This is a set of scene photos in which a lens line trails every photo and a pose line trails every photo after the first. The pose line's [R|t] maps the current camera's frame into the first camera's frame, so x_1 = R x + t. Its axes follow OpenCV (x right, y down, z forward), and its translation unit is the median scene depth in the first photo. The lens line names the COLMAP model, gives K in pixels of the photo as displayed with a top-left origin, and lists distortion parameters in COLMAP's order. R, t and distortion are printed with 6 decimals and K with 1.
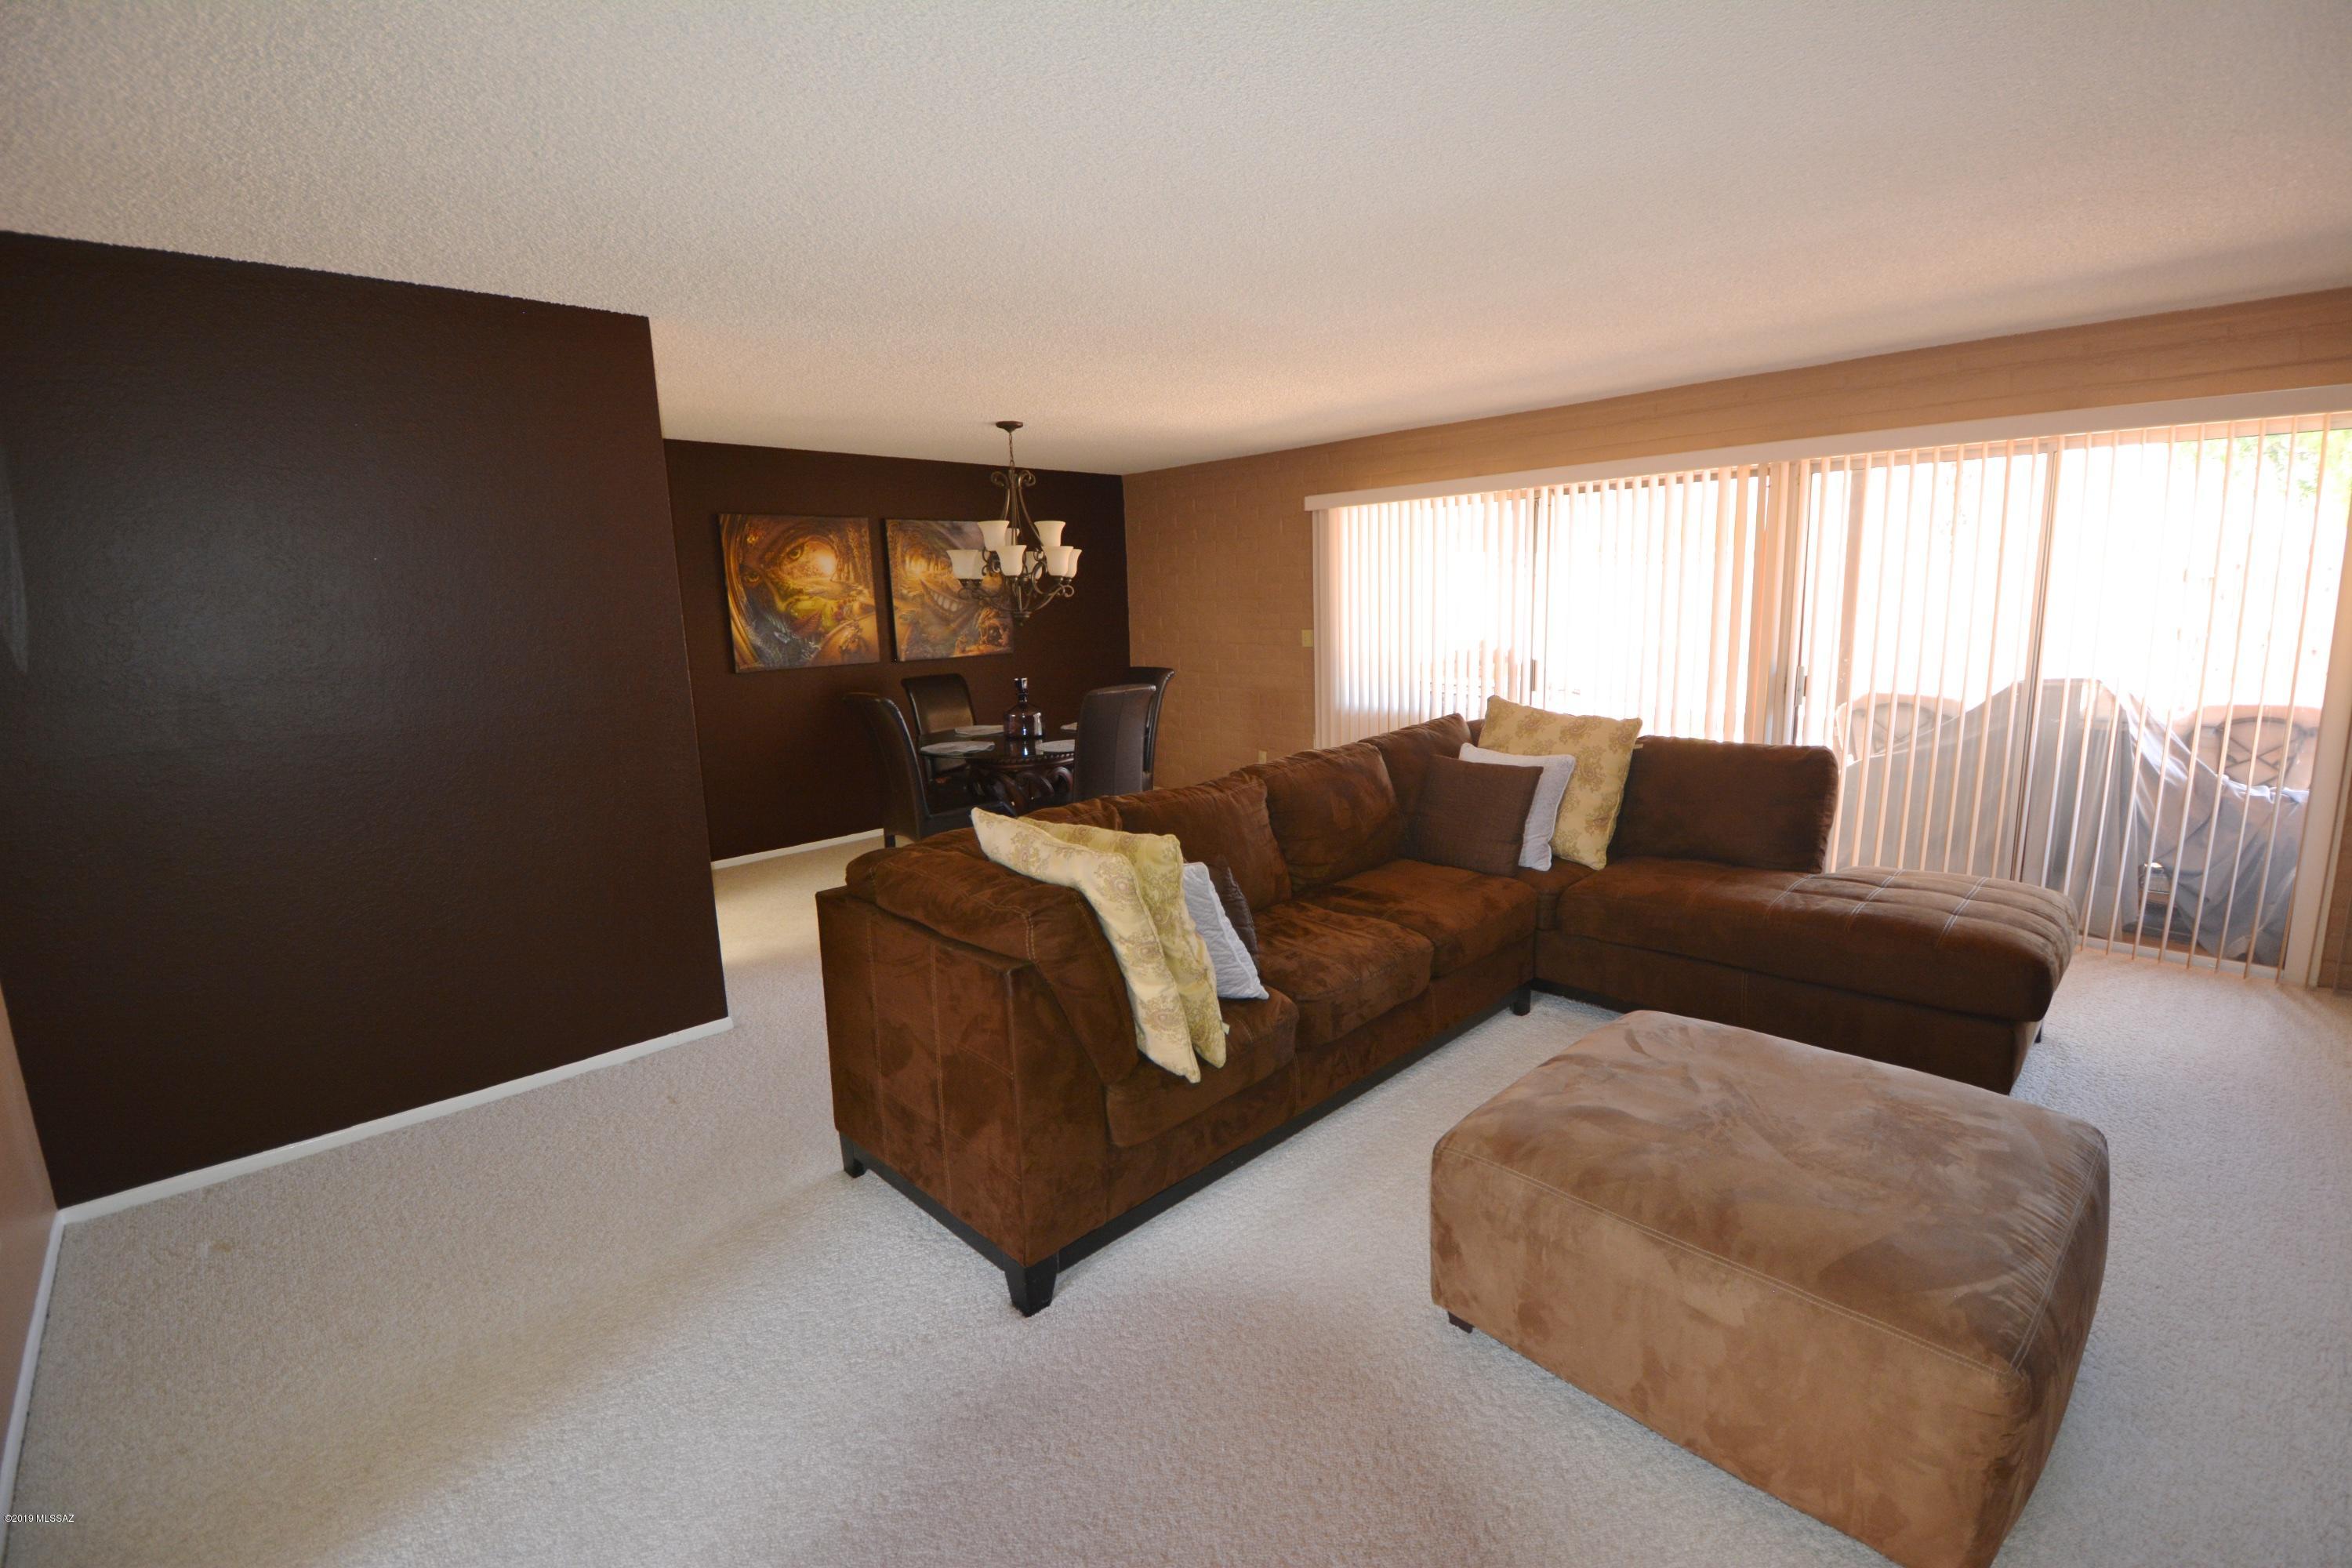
lens RADIAL K [[1026.8, 0, 1176.7], [0, 1026.8, 778.0], [0, 0, 1]] dist [-0.013376, -0.007875]
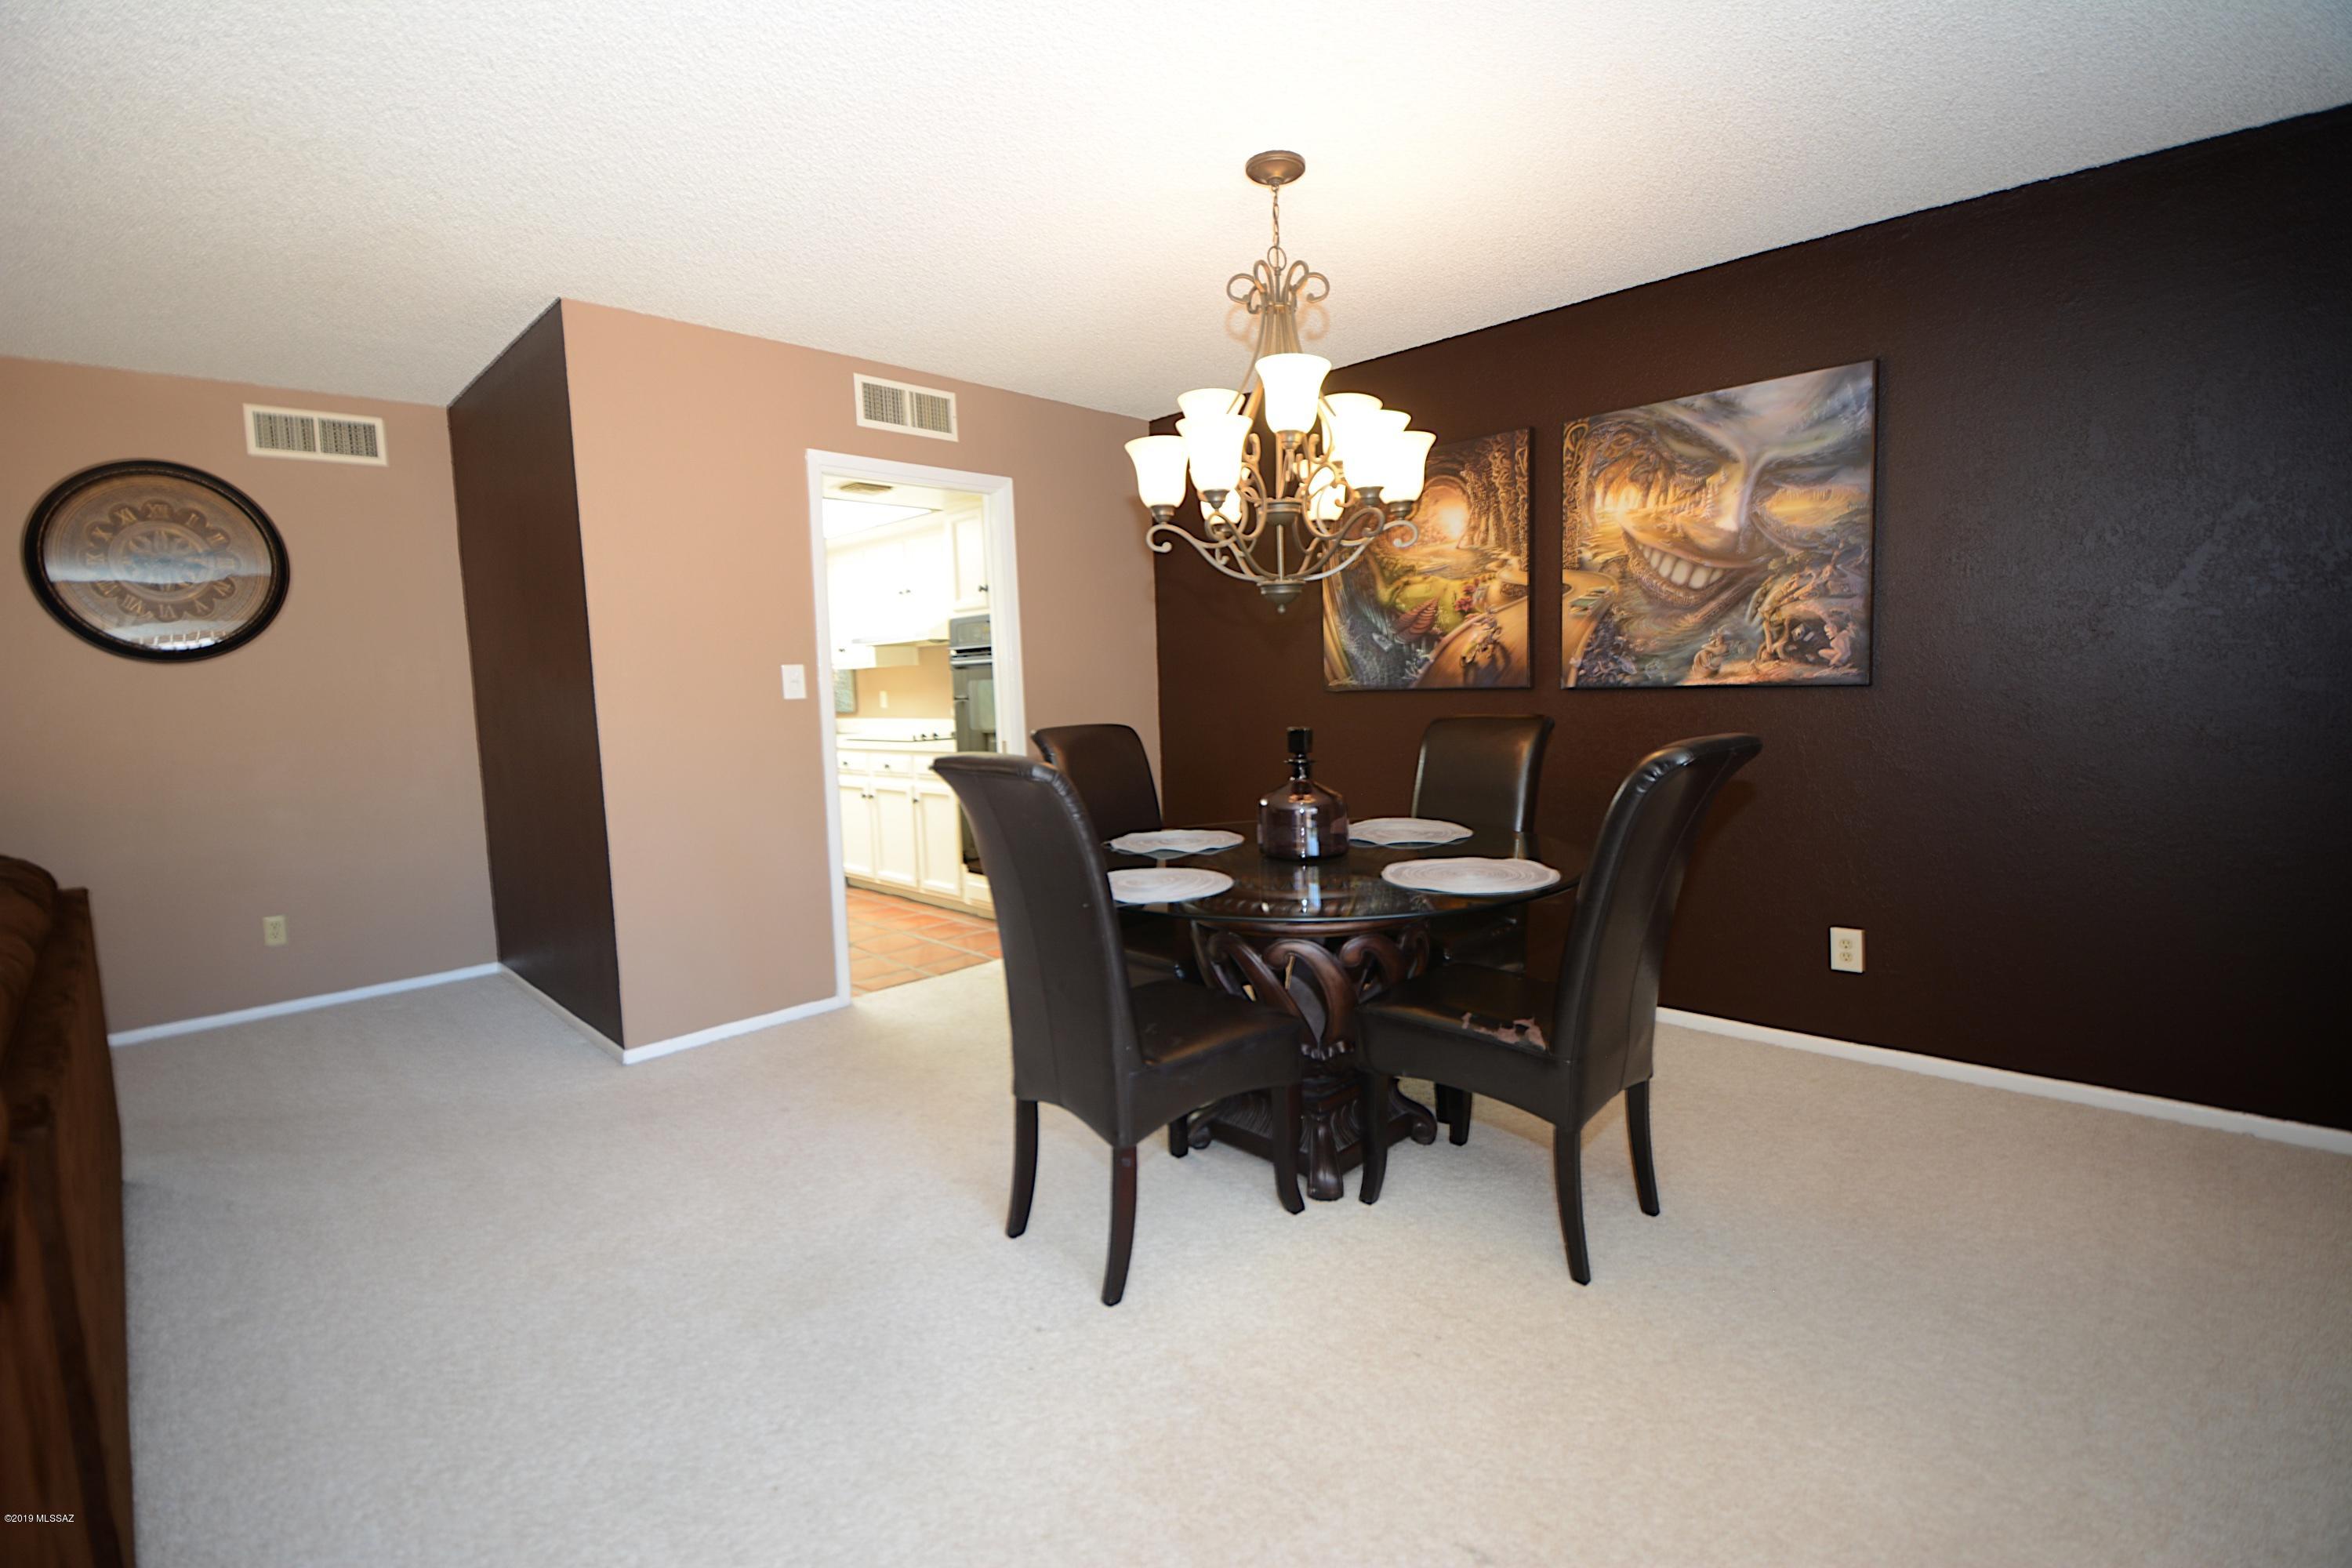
lens RADIAL K [[1026.8, 0, 1165.7], [0, 1026.8, 773.8], [0, 0, 1]] dist [-0.013376, -0.007875]
pose [[0.029093, 0.116673, -0.992744, 0.262280], [-0.150809, 0.982308, 0.111026, -0.100425], [0.988135, 0.146484, 0.046174, 0.799611]]
